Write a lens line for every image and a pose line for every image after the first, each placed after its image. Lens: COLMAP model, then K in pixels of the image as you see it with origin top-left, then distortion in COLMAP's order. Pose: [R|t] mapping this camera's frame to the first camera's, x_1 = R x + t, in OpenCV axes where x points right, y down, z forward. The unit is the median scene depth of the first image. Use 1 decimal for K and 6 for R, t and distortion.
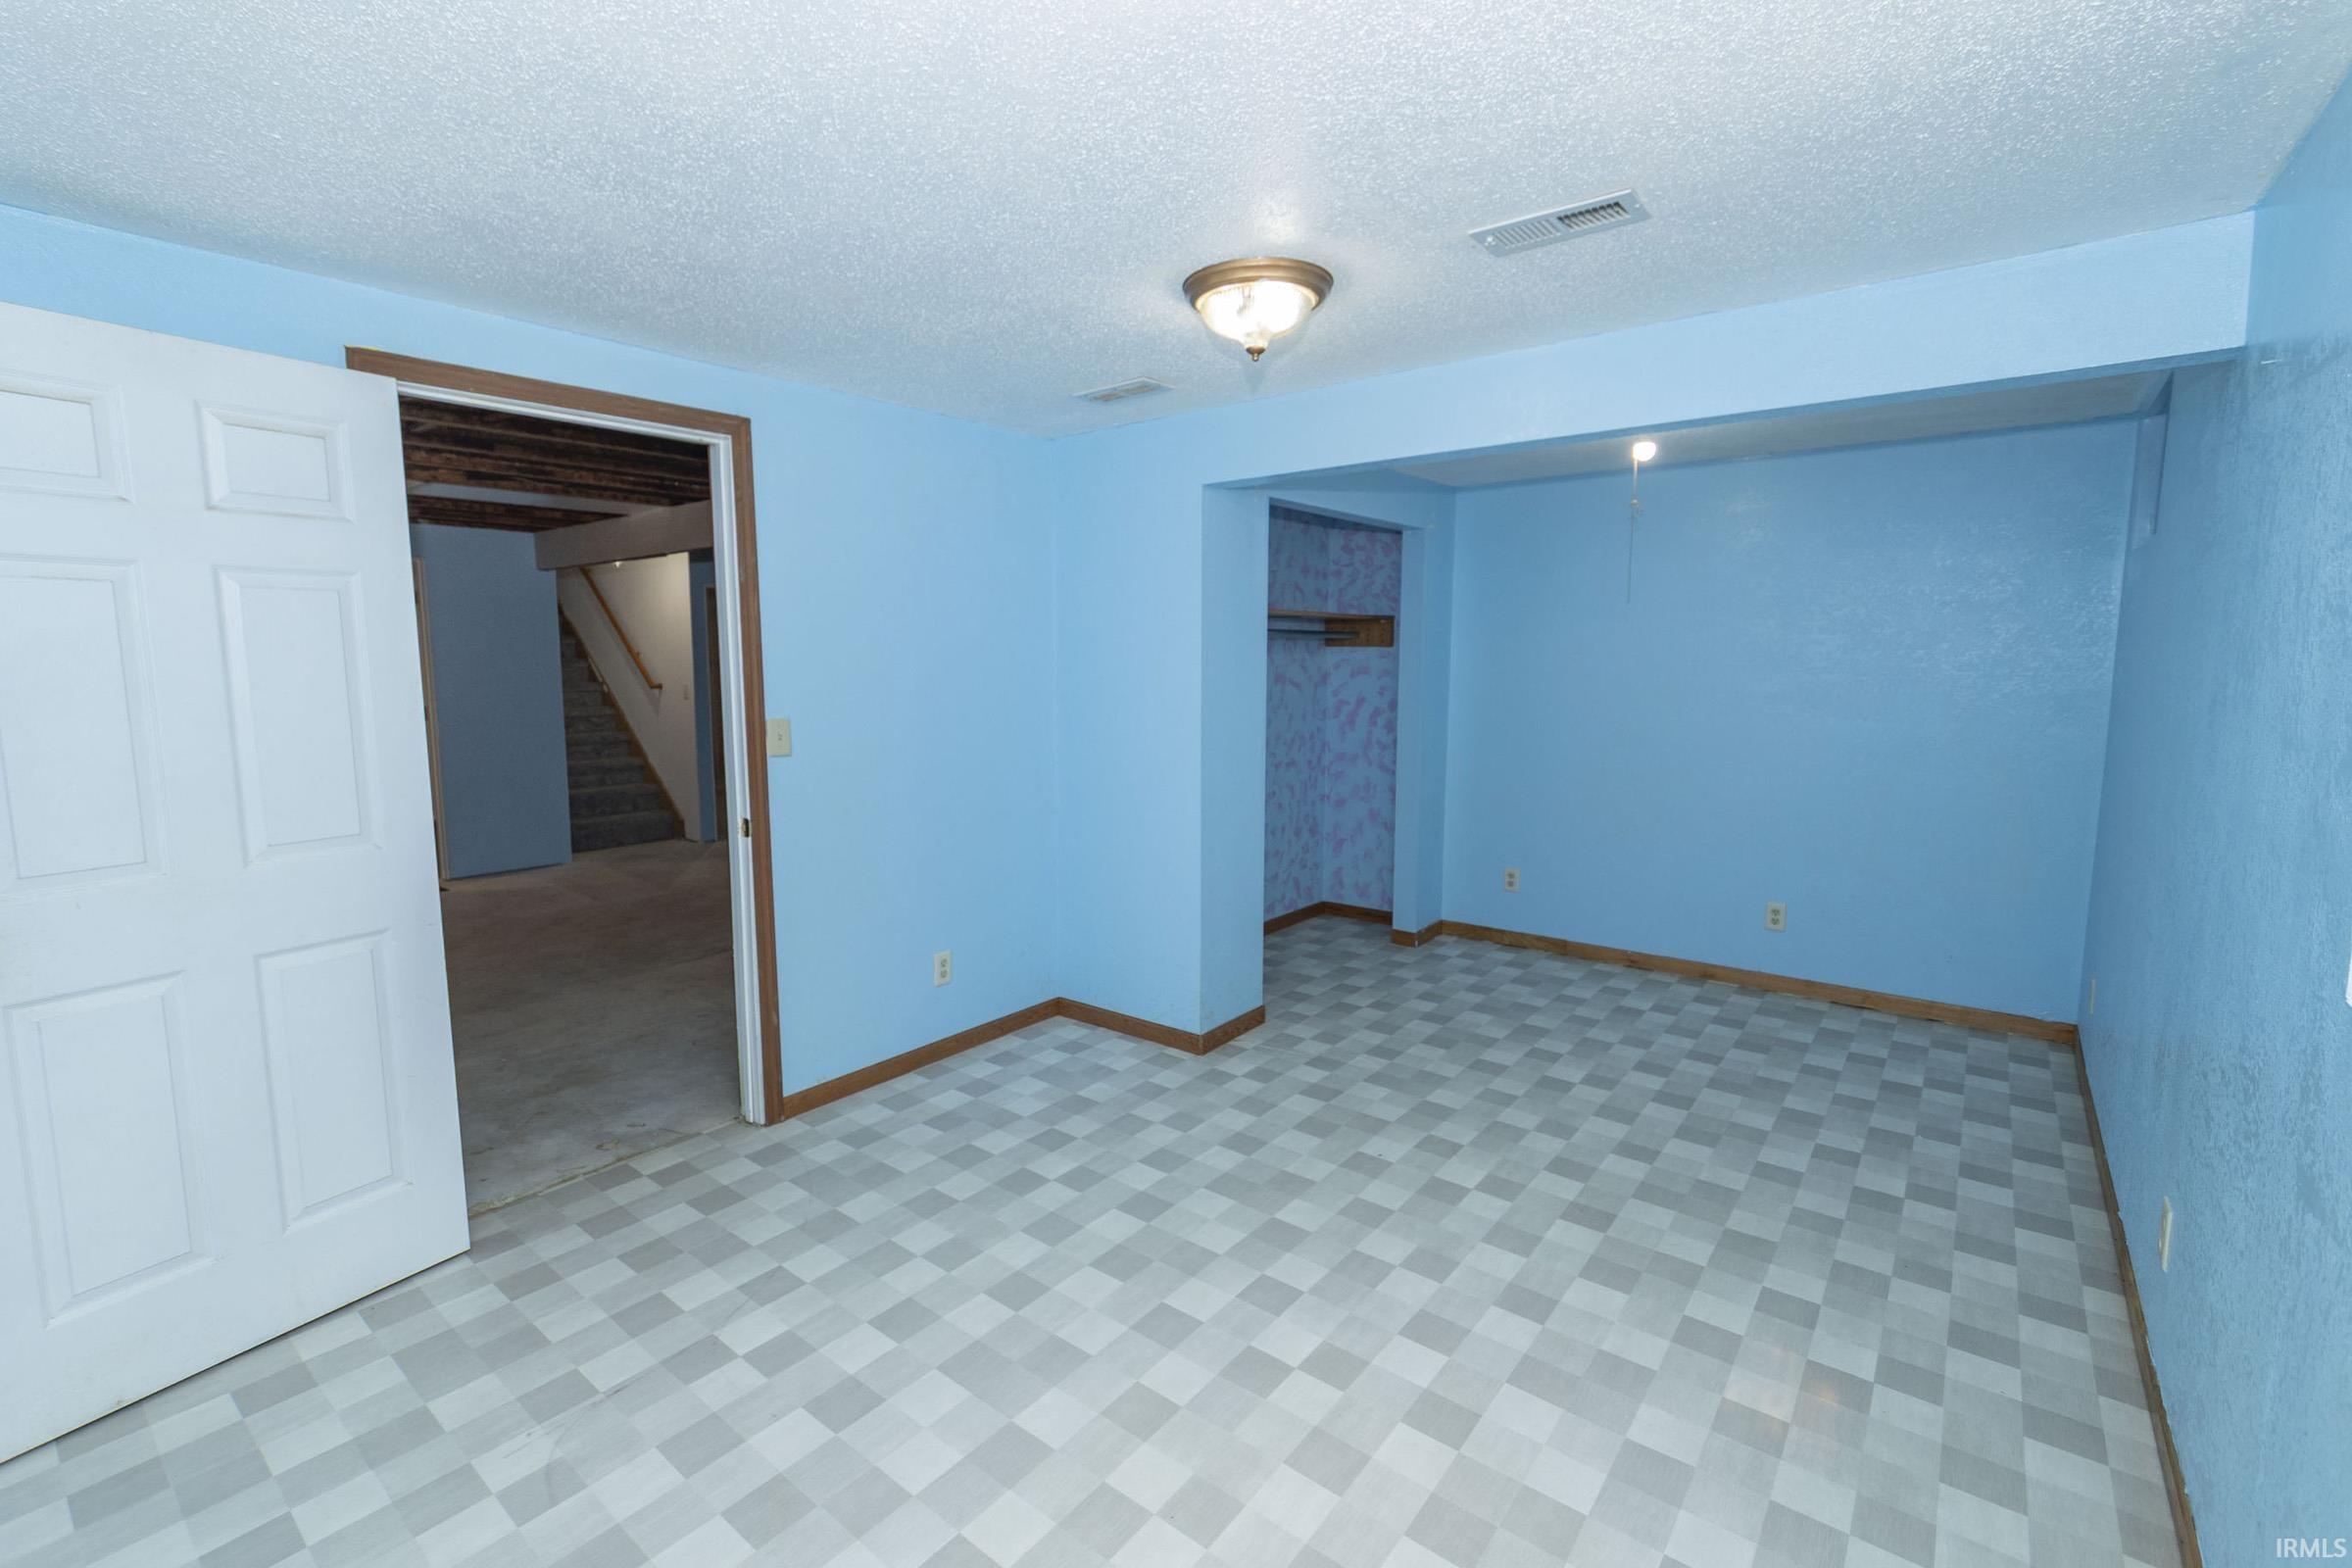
lens RADIAL K [[1021.1, 0, 1160.2], [0, 1021.1, 783.2], [0, 0, 1]] dist [-0.001604, -0.000188]
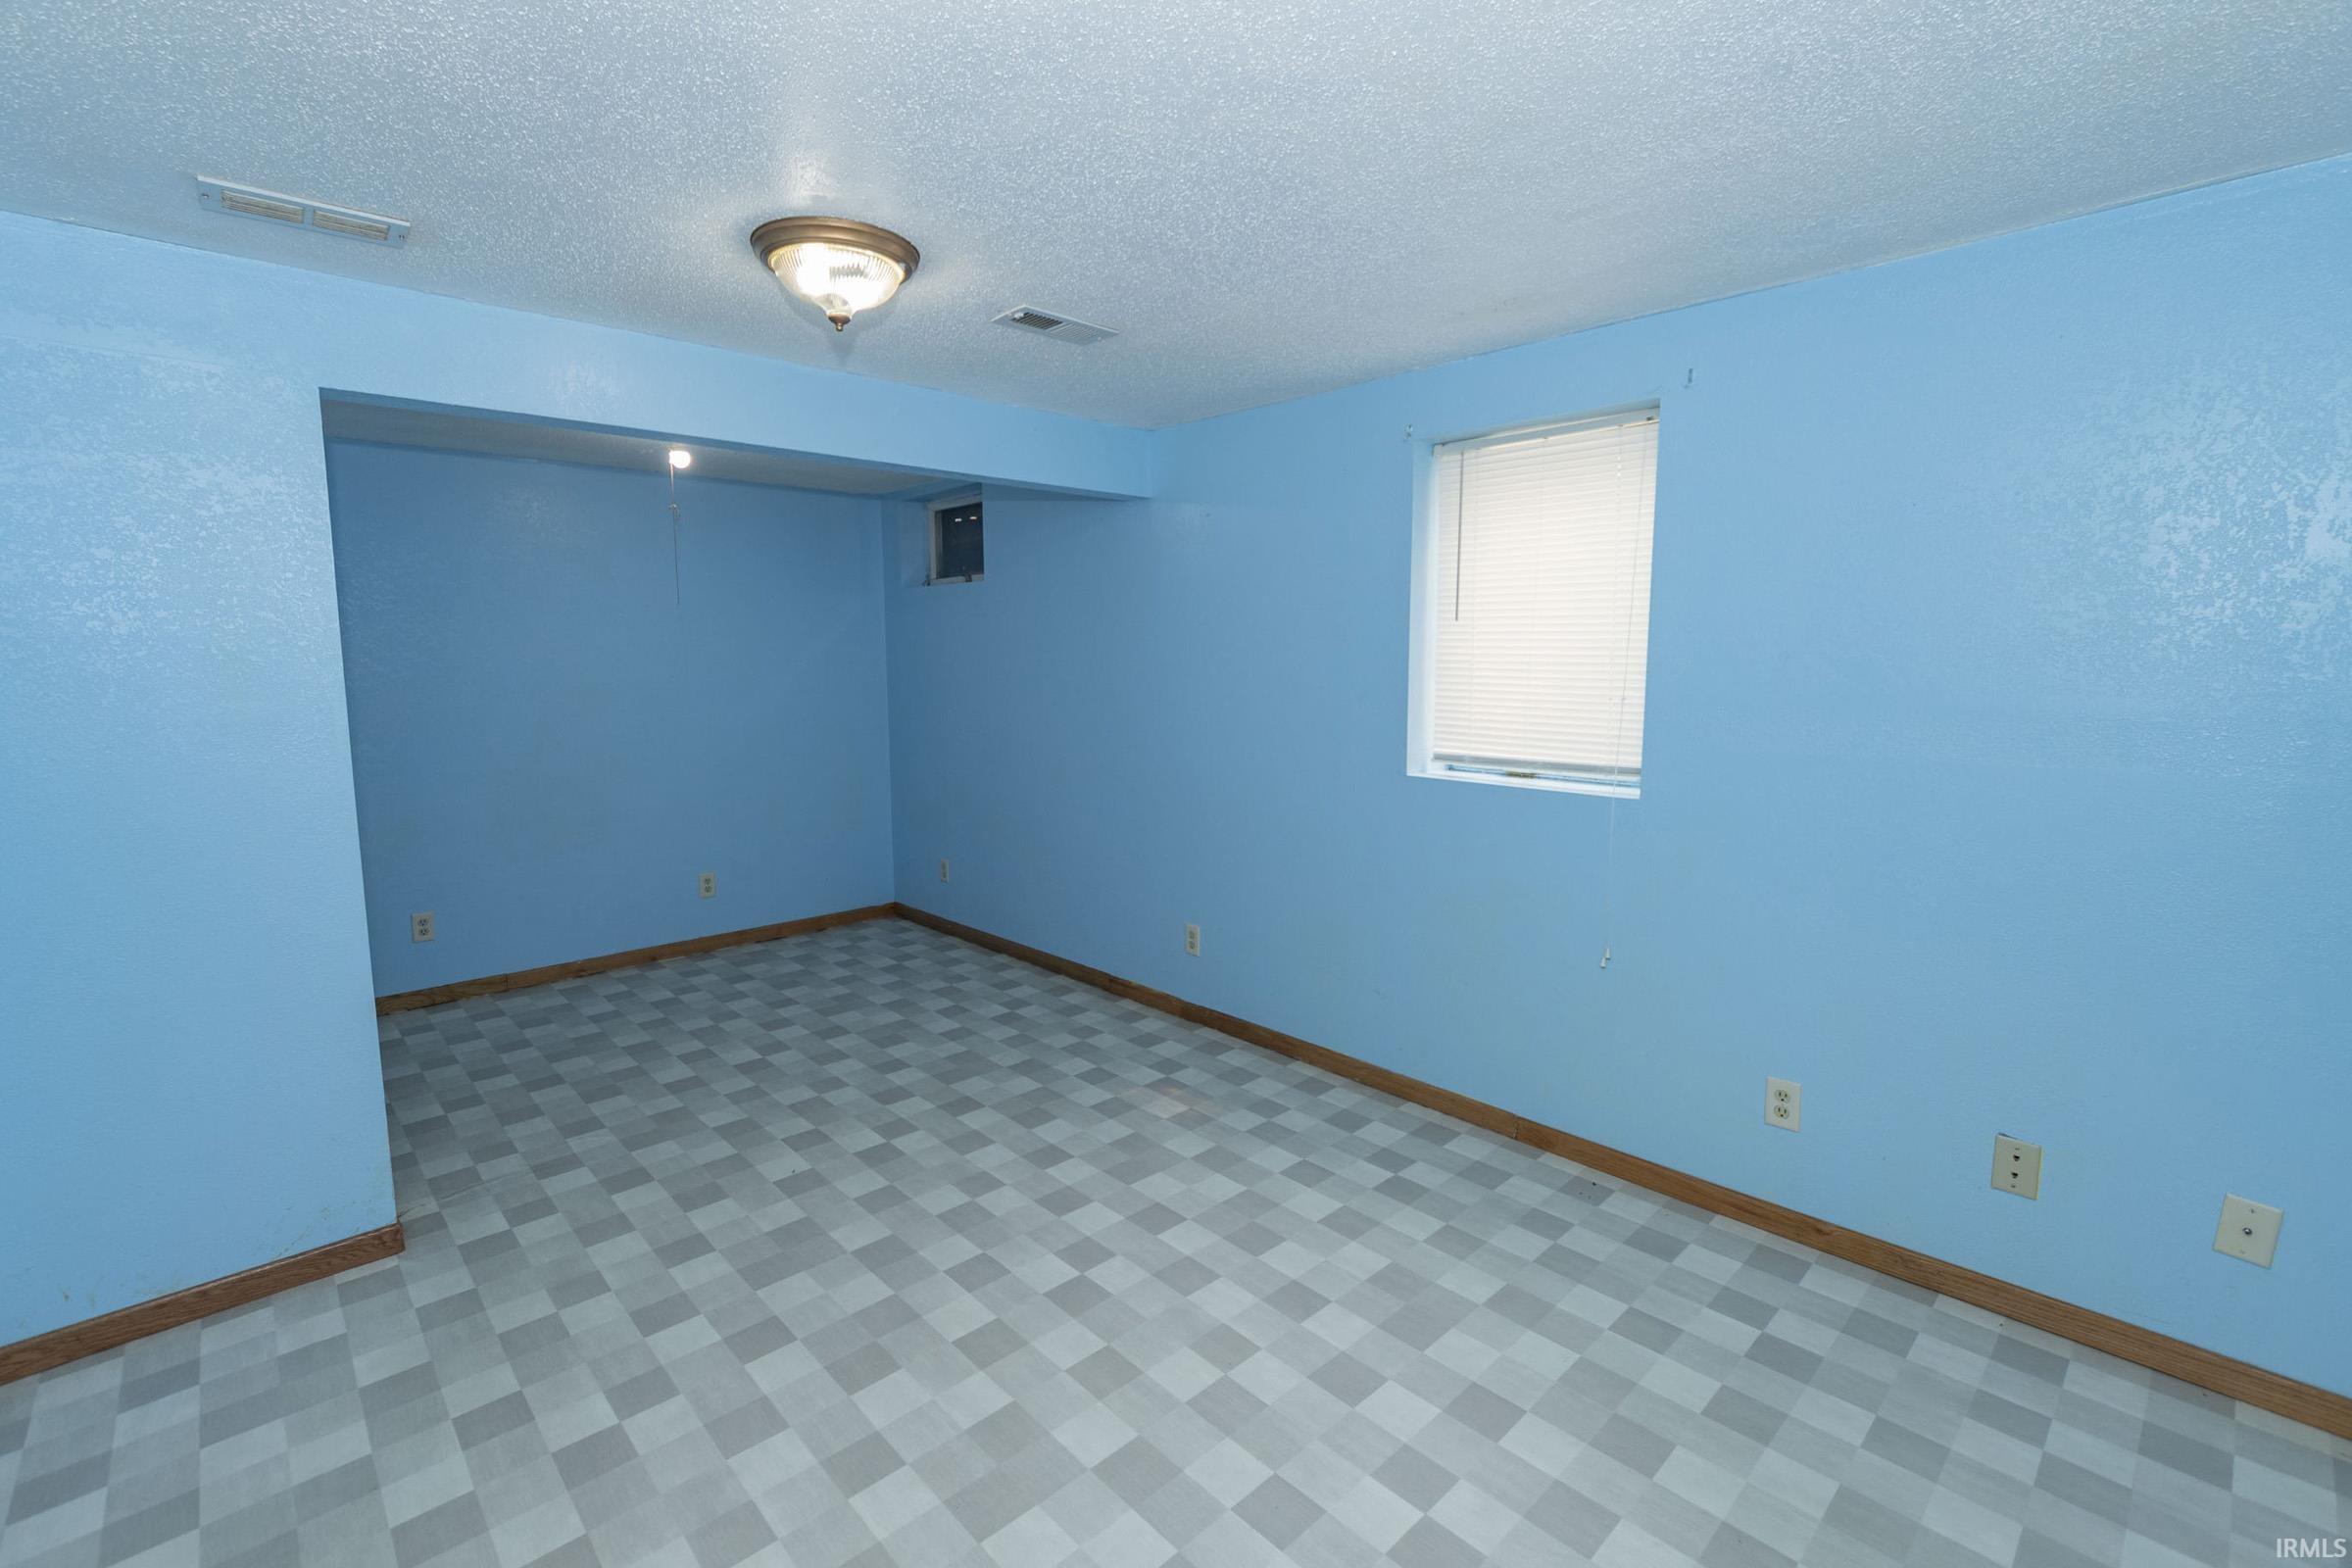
lens RADIAL K [[1021.1, 0, 1156.0], [0, 1021.1, 781.7], [0, 0, 1]] dist [-0.001604, -0.000188]
pose [[0.148734, -0.120771, 0.981475, -0.550156], [0.128450, 0.986465, 0.101919, -0.044542], [-0.980499, 0.110912, 0.162234, 0.409220]]
